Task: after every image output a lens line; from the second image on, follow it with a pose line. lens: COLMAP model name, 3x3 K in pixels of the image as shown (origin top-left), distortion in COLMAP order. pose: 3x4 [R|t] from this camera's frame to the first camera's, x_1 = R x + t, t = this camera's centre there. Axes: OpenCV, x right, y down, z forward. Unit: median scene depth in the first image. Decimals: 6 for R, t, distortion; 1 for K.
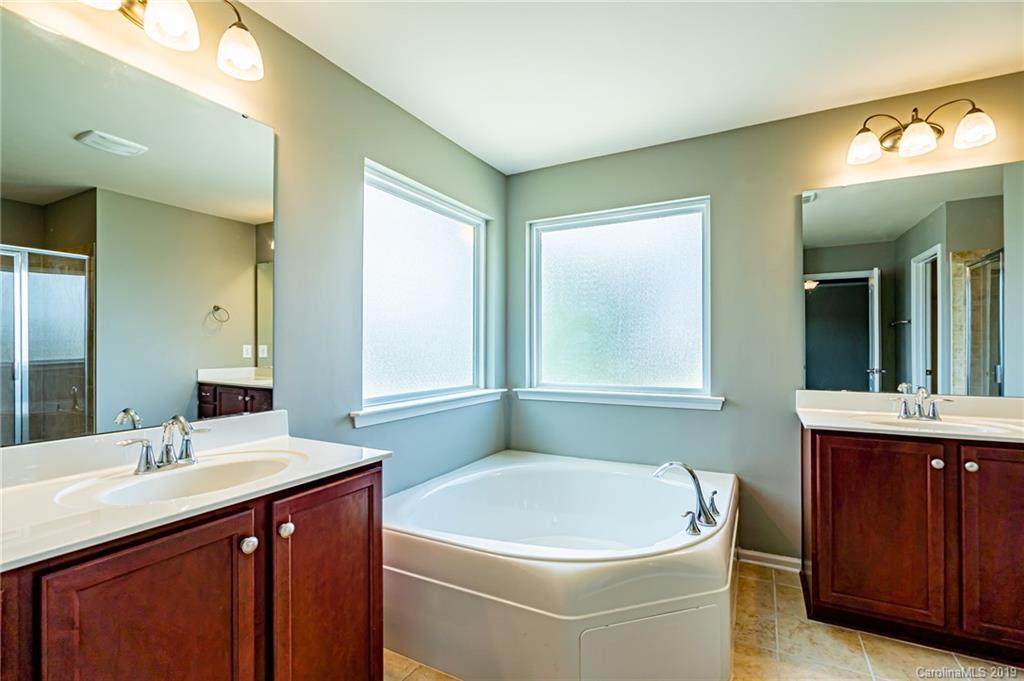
lens RADIAL K [[463.6, 0, 512.8], [0, 463.6, 344.2], [0, 0, 1]] dist [-0.003058, 0.001263]
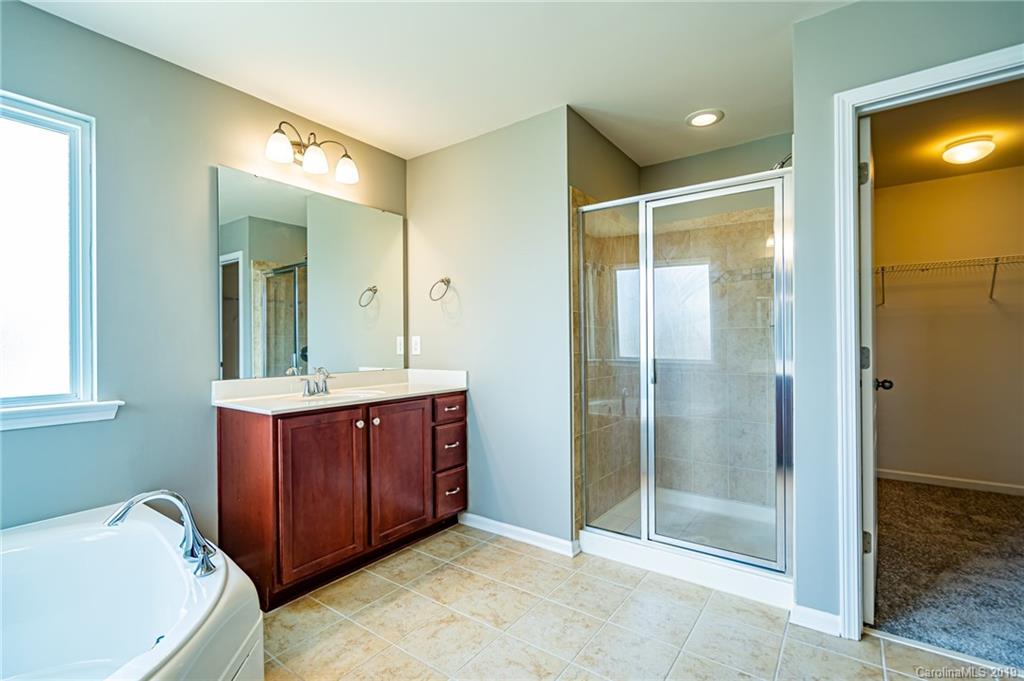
lens RADIAL K [[463.6, 0, 512.8], [0, 463.6, 344.2], [0, 0, 1]] dist [-0.003058, 0.001263]
pose [[0.135925, 0.001051, 0.990719, -0.252307], [0.001896, 0.999997, -0.001321, 0.035485], [-0.990717, 0.002058, 0.135923, 0.360429]]
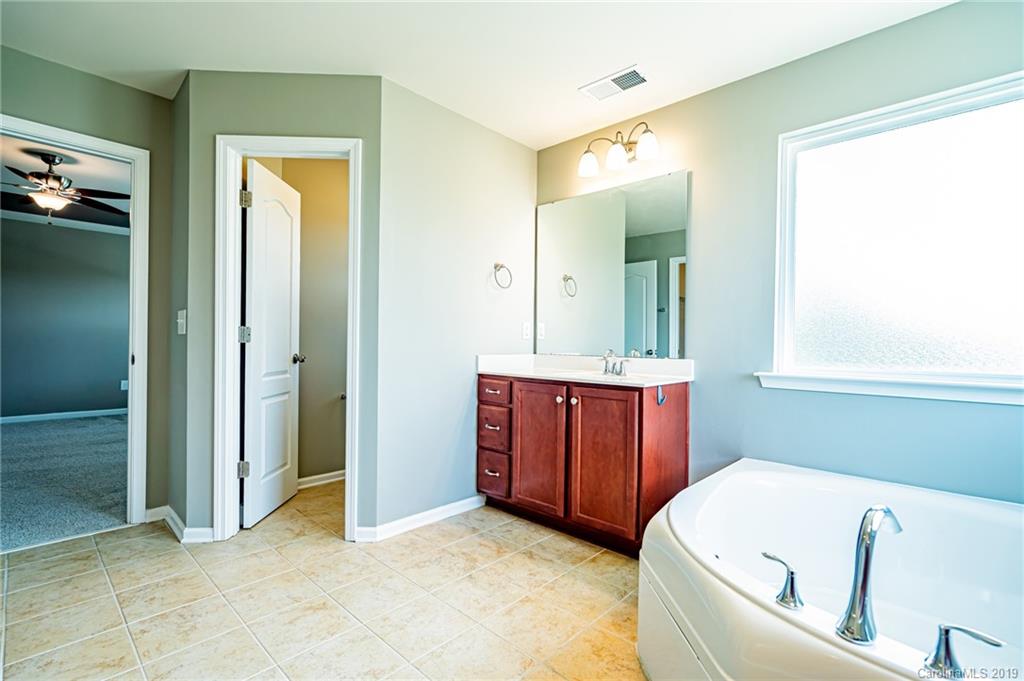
lens RADIAL K [[466.1, 0, 512.0], [0, 466.1, 340.5], [0, 0, 1]] dist [-0.000990, 0.000520]
pose [[-0.261031, -0.004445, -0.965320, 0.922446], [-0.006274, 0.999976, -0.002908, 0.078822], [0.965310, 0.005298, -0.261052, 0.734275]]
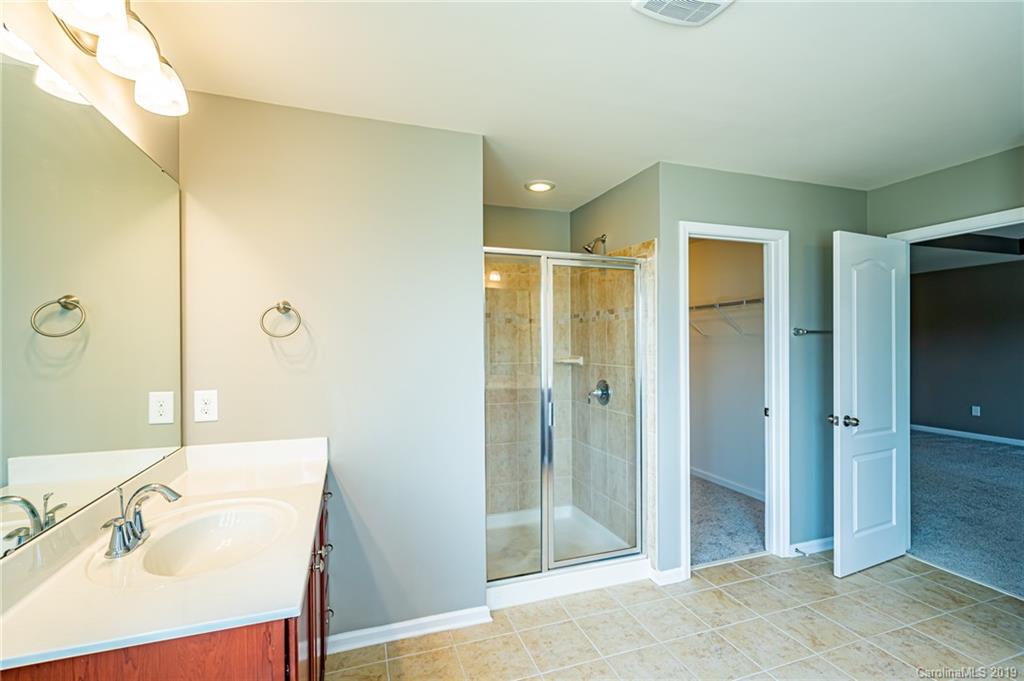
lens RADIAL K [[463.6, 0, 512.8], [0, 463.6, 344.2], [0, 0, 1]] dist [-0.003058, 0.001263]
pose [[-0.734702, 0.004912, 0.678372, 0.161275], [0.003505, 0.999988, -0.003445, -0.084692], [-0.678381, -0.000153, -0.734711, 1.177258]]
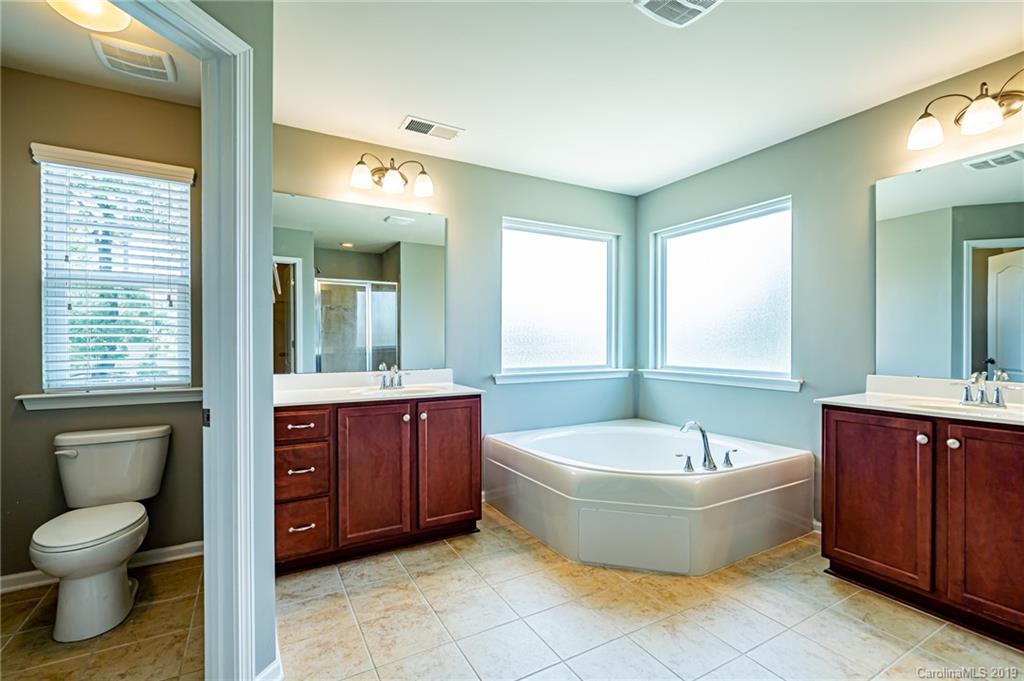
lens RADIAL K [[466.1, 0, 512.0], [0, 466.1, 340.5], [0, 0, 1]] dist [-0.000990, 0.000520]
pose [[0.845376, 0.000760, -0.534170, 0.605360], [0.003306, 0.999972, 0.006654, 0.016227], [0.534161, -0.007391, 0.845351, -0.371943]]
